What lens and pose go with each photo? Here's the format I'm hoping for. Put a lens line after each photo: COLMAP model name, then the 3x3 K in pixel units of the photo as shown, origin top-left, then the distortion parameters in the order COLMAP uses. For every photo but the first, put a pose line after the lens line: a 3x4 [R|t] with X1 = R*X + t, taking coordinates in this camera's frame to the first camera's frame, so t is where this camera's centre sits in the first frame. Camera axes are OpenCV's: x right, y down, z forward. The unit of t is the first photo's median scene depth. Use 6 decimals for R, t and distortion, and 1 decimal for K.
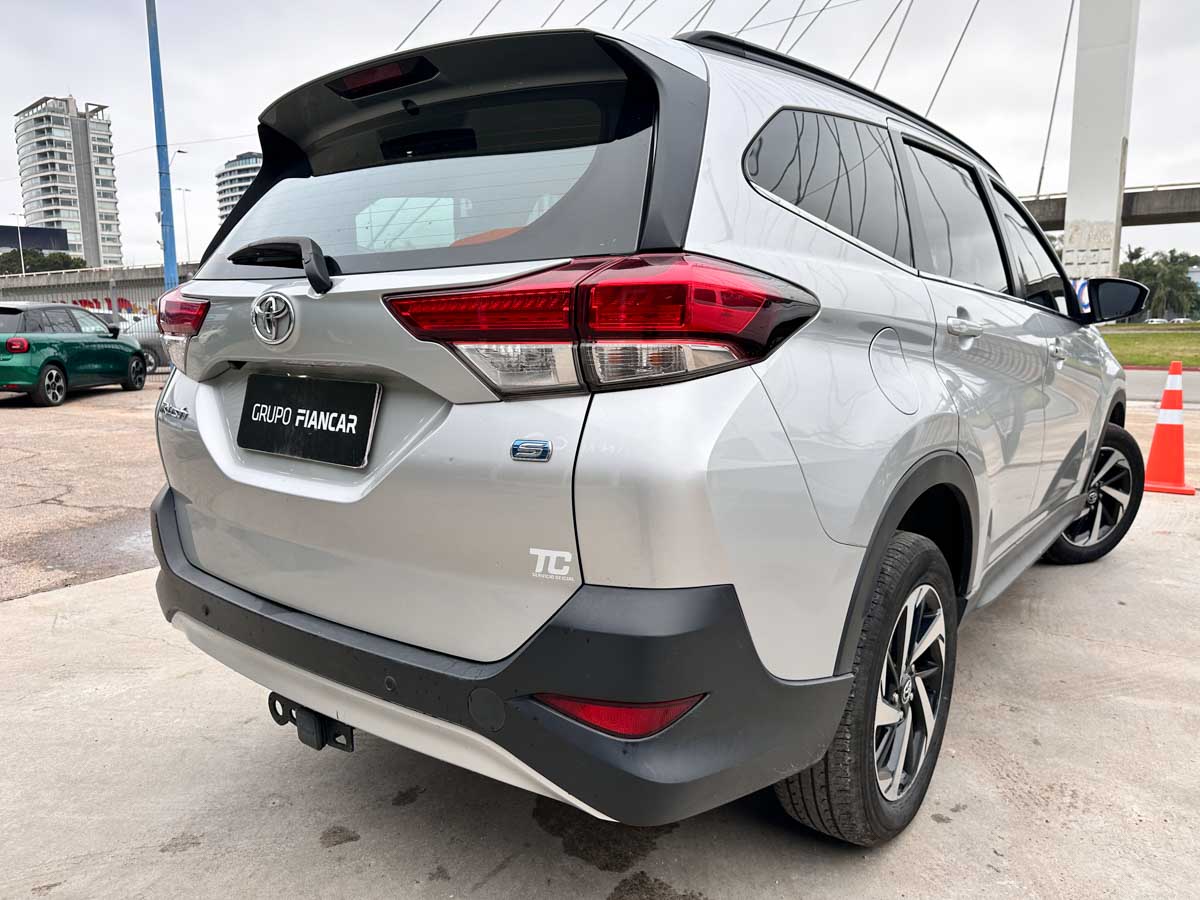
lens RADIAL K [[851.6, 0, 593.8], [0, 851.6, 444.2], [0, 0, 1]] dist [0.032961, -0.032176]
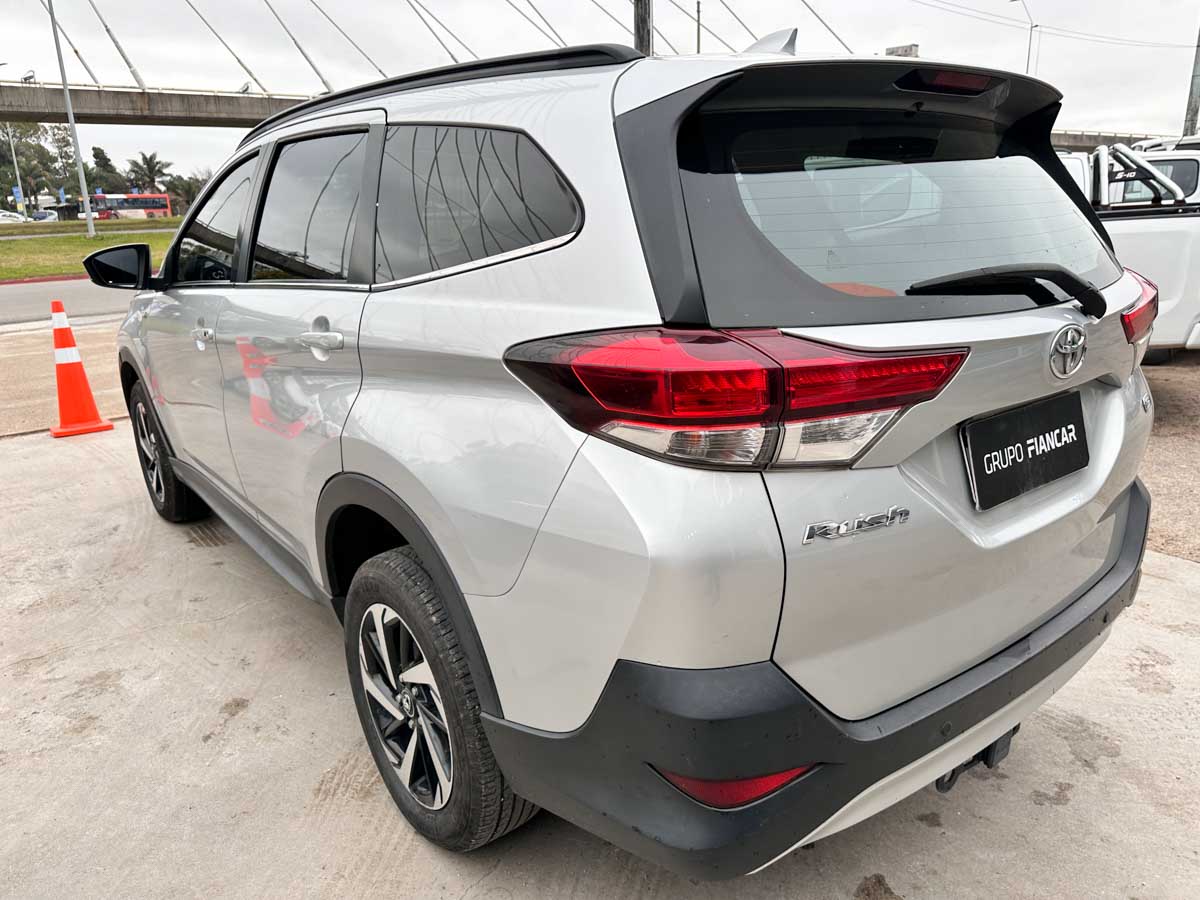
lens RADIAL K [[848.7, 0, 600.0], [0, 848.7, 450.0], [0, 0, 1]] dist [0.046013, -0.048932]
pose [[0.245986, -0.262580, 0.933029, -1.170712], [0.179311, 0.958319, 0.222423, -0.284412], [-0.952543, 0.112590, 0.282816, 1.016303]]
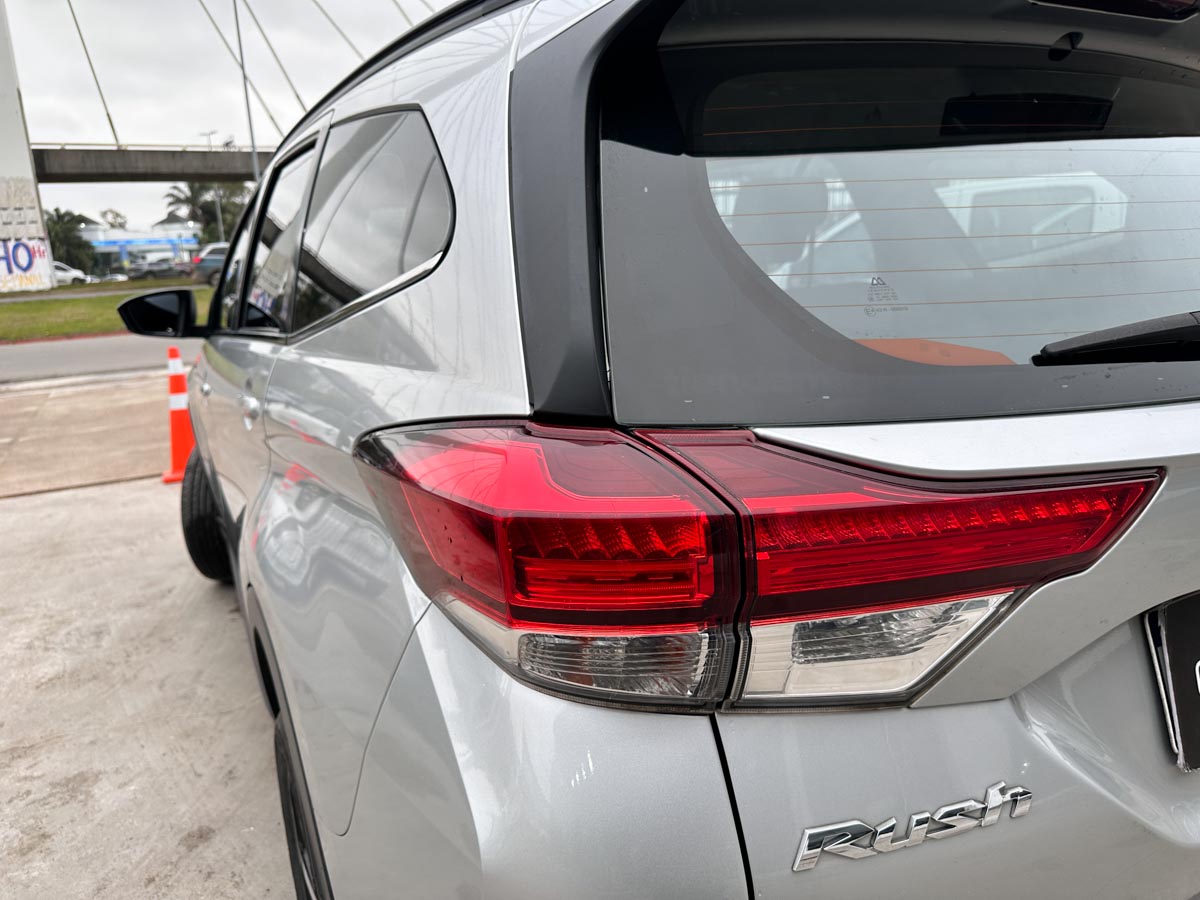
lens RADIAL K [[868.6, 0, 603.5], [0, 868.6, 457.5], [0, 0, 1]] dist [0.005959, -0.004182]
pose [[0.408130, -0.213422, 0.887626, -0.823732], [0.184368, 0.971525, 0.148822, -0.253233], [-0.894113, 0.102911, 0.435857, 0.965480]]
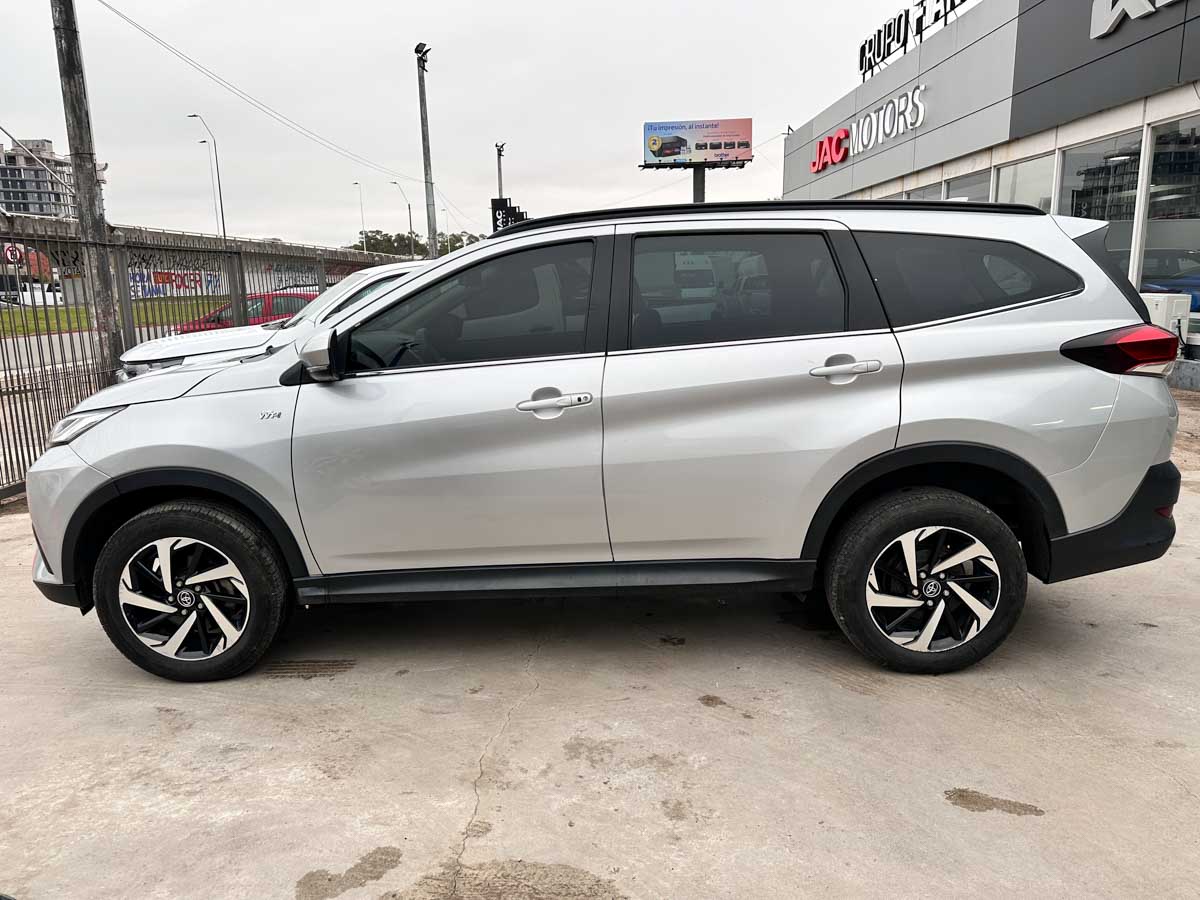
lens RADIAL K [[848.3, 0, 587.3], [0, 848.3, 447.7], [0, 0, 1]] dist [0.062742, -0.057935]
pose [[-0.607199, -0.122758, 0.785010, -1.203290], [0.161168, 0.948425, 0.272975, -0.635134], [-0.778032, 0.292269, -0.556098, 3.049990]]
